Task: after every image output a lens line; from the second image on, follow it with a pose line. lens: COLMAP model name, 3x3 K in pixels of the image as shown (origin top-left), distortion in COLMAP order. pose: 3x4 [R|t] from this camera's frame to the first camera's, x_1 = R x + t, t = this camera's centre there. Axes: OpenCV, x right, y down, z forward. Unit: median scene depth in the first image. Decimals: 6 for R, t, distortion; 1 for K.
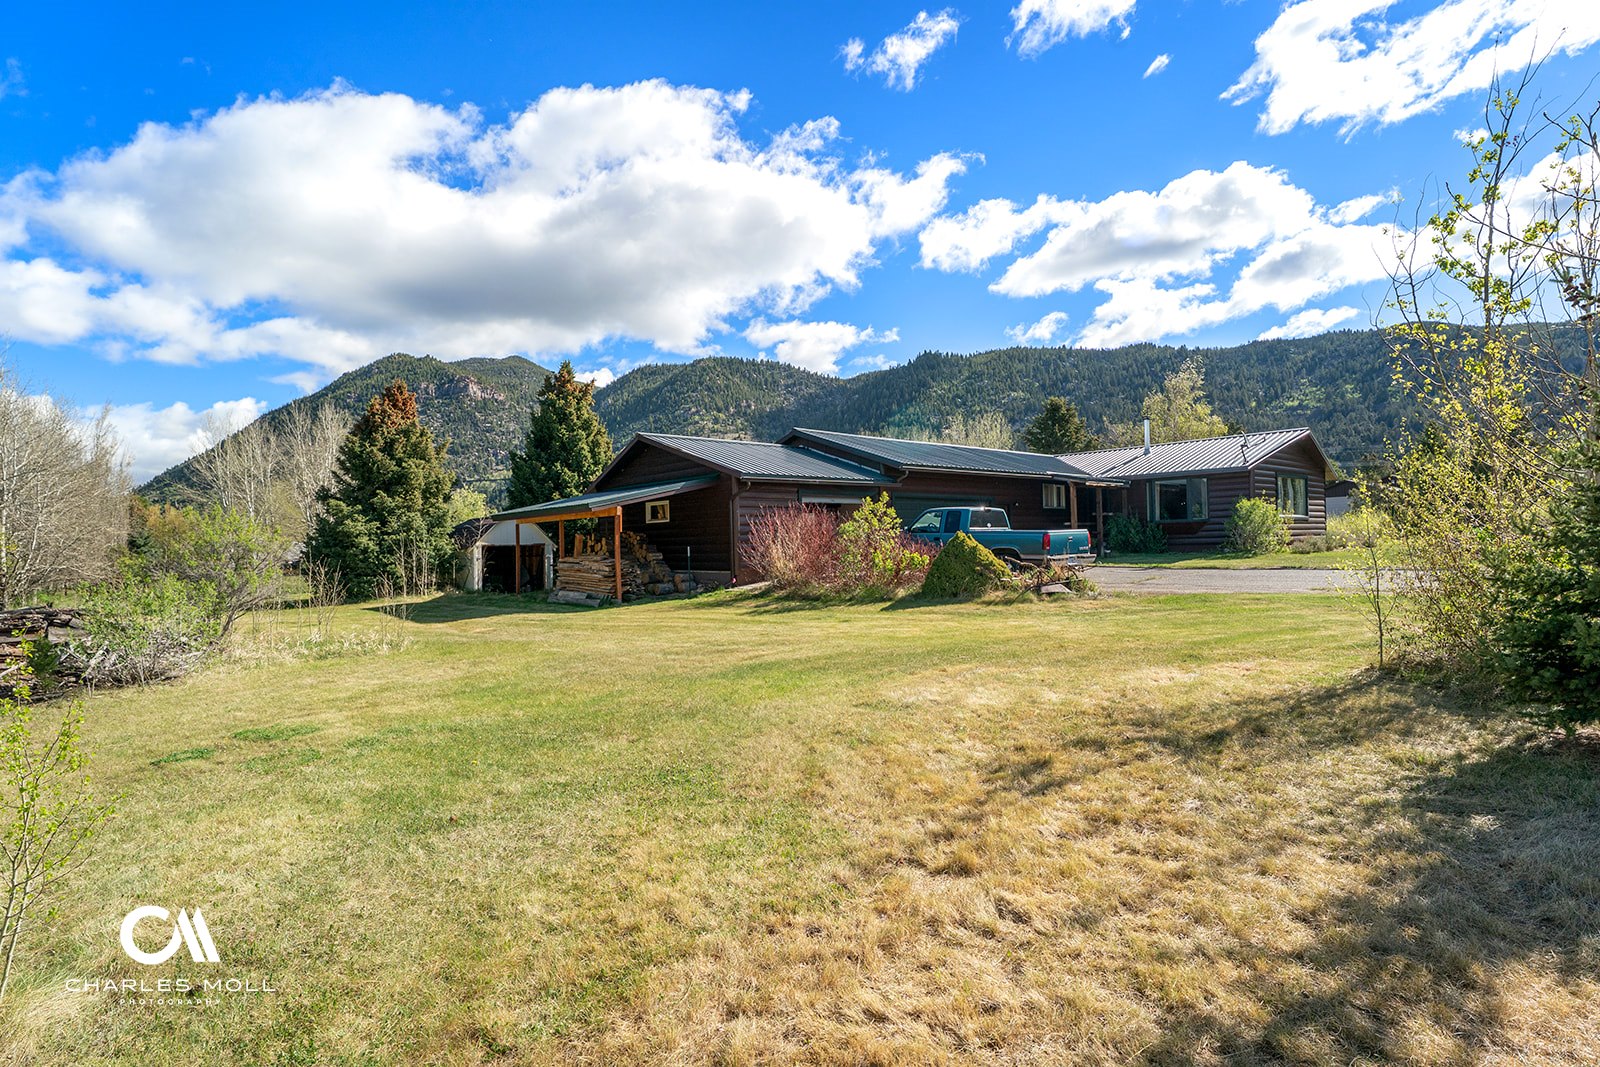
lens RADIAL K [[827.5, 0, 801.3], [0, 827.5, 533.2], [0, 0, 1]] dist [0.001153, -0.000039]
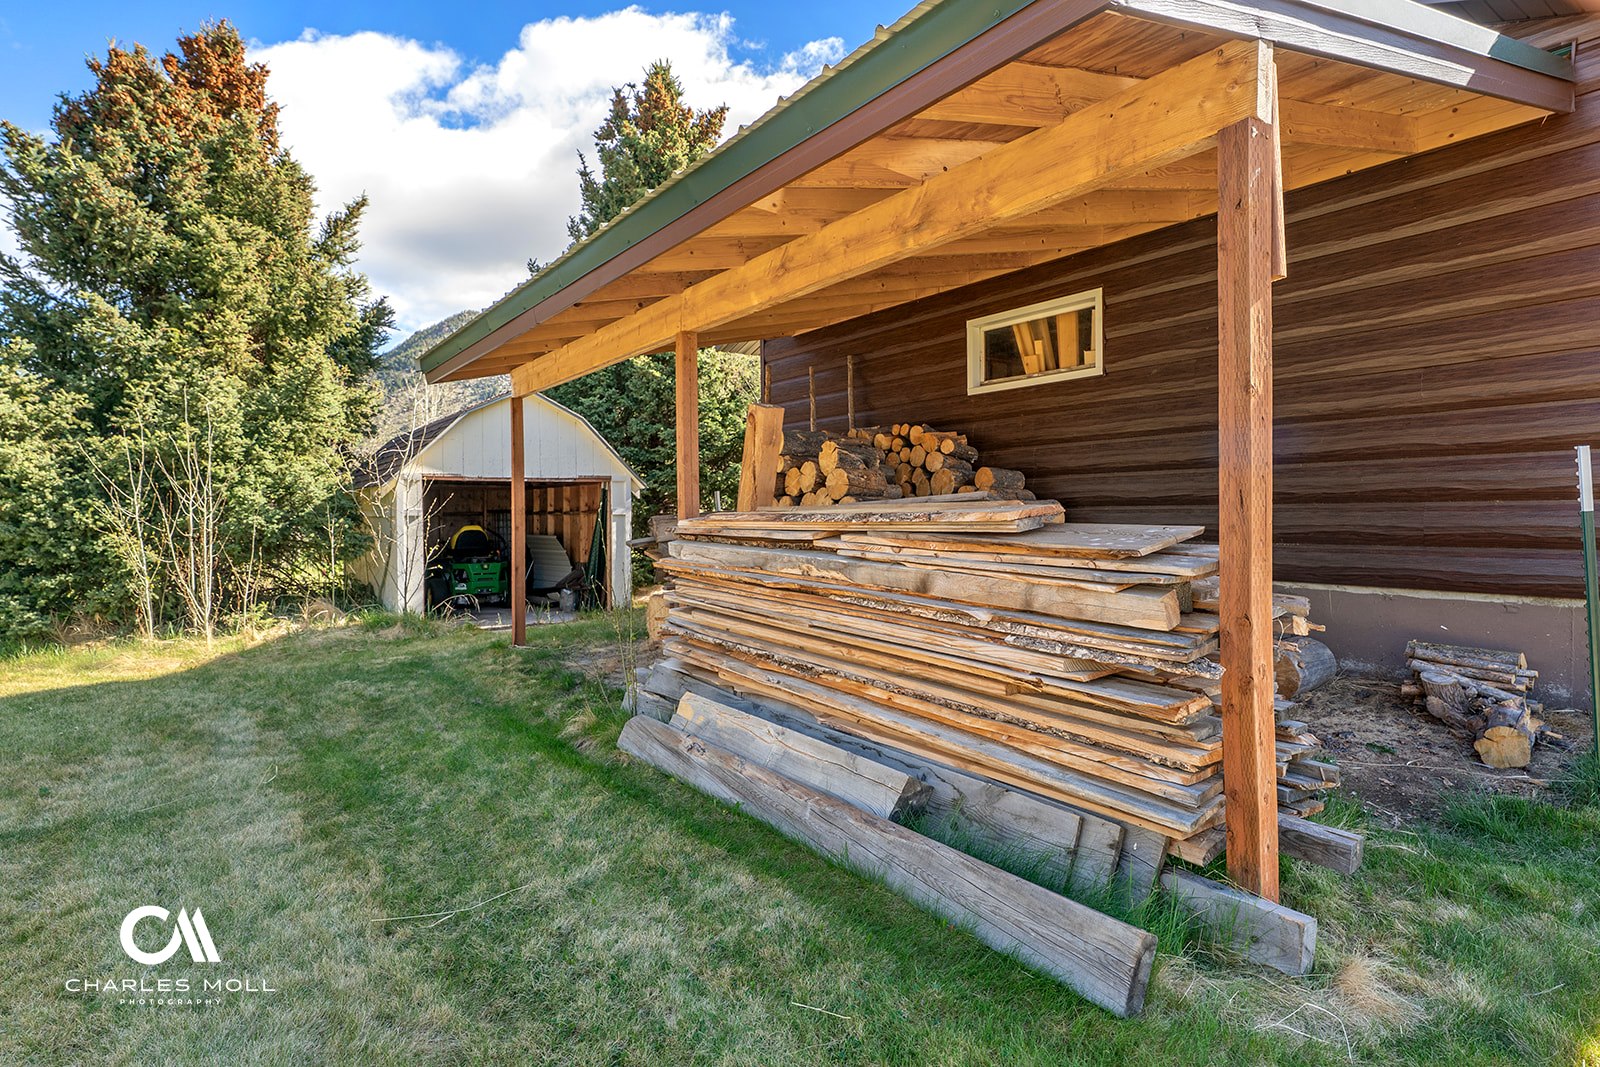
lens RADIAL K [[827.5, 0, 799.8], [0, 827.5, 530.2], [0, 0, 1]] dist [0.001153, -0.000039]
pose [[0.996475, 0.011710, -0.083074, -0.210480], [-0.008463, 0.999190, 0.039330, 0.022088], [0.083467, -0.038488, 0.995767, 0.687415]]
